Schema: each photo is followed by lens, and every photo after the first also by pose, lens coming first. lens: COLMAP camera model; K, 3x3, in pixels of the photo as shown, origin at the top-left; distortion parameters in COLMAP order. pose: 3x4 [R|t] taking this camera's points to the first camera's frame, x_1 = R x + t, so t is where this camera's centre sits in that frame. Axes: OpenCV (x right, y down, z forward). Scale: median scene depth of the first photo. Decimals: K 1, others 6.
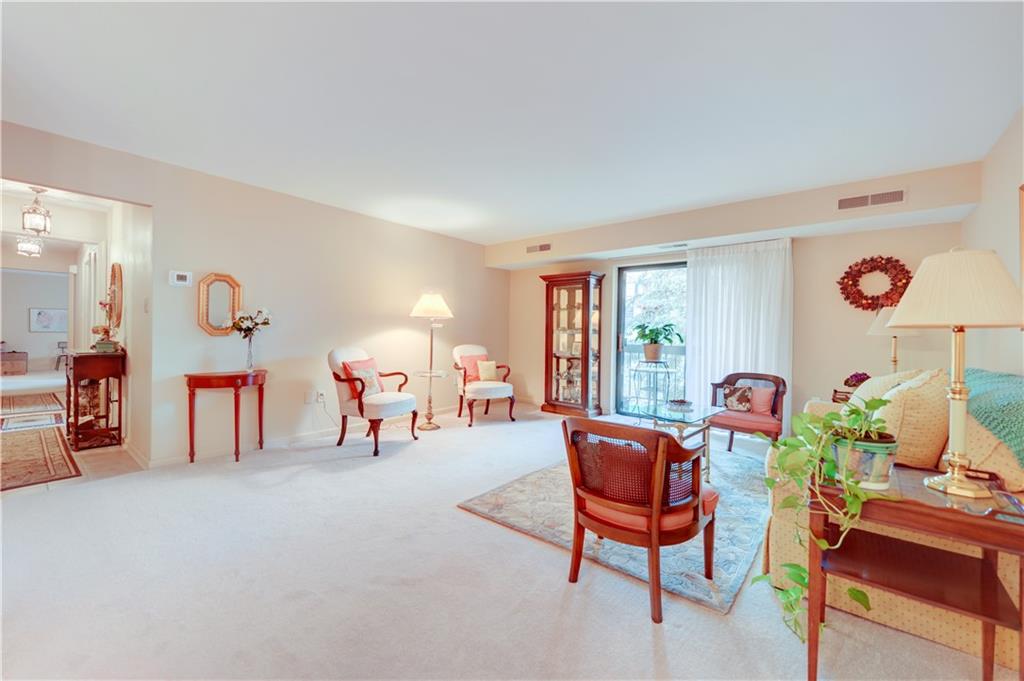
lens RADIAL K [[402.9, 0, 512.0], [0, 402.9, 340.5], [0, 0, 1]] dist [-0.000267, -0.000154]
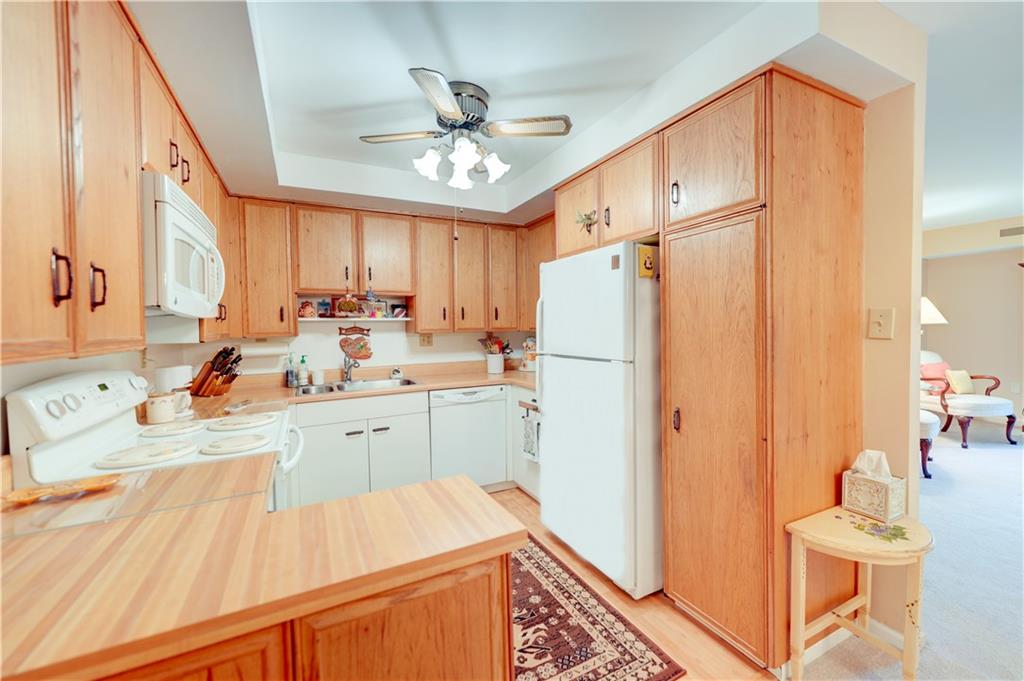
lens RADIAL K [[409.0, 0, 511.3], [0, 409.0, 334.2], [0, 0, 1]] dist [0.000985, -0.000735]
pose [[0.910686, -0.023592, -0.412425, -0.753252], [0.024539, 0.999694, -0.003000, -0.060625], [0.412370, -0.007389, 0.910987, -0.229434]]
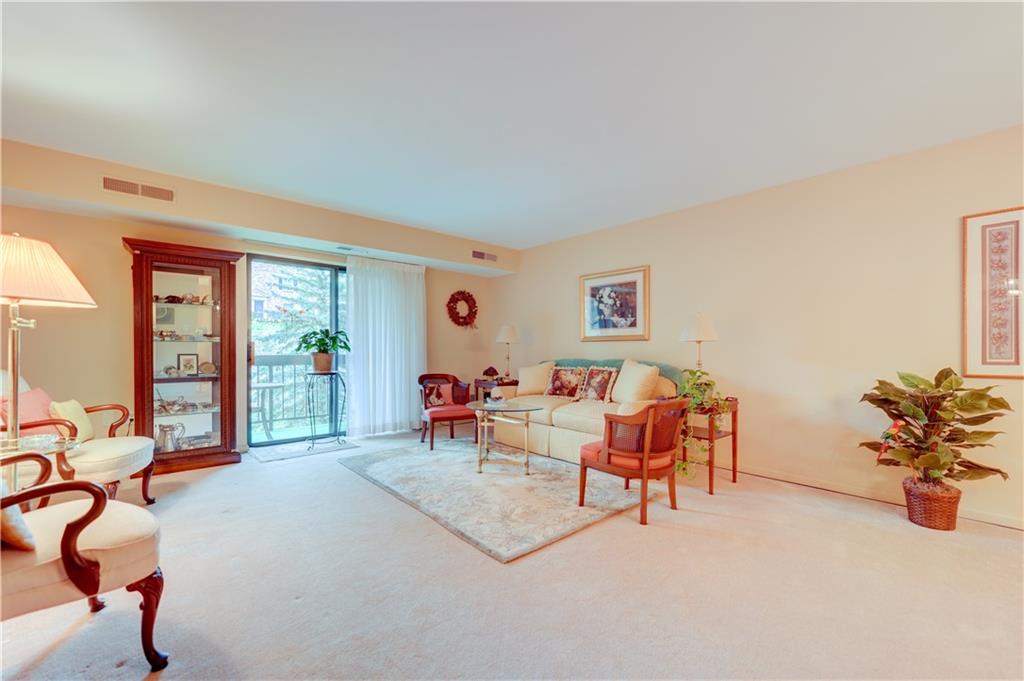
lens RADIAL K [[423.4, 0, 501.0], [0, 423.4, 349.3], [0, 0, 1]] dist [0.017846, -0.000139]
pose [[0.168263, -0.021394, 0.985510, -0.626358], [0.013259, 0.999723, 0.019439, -0.016271], [-0.985653, 0.009796, 0.168500, 0.570575]]
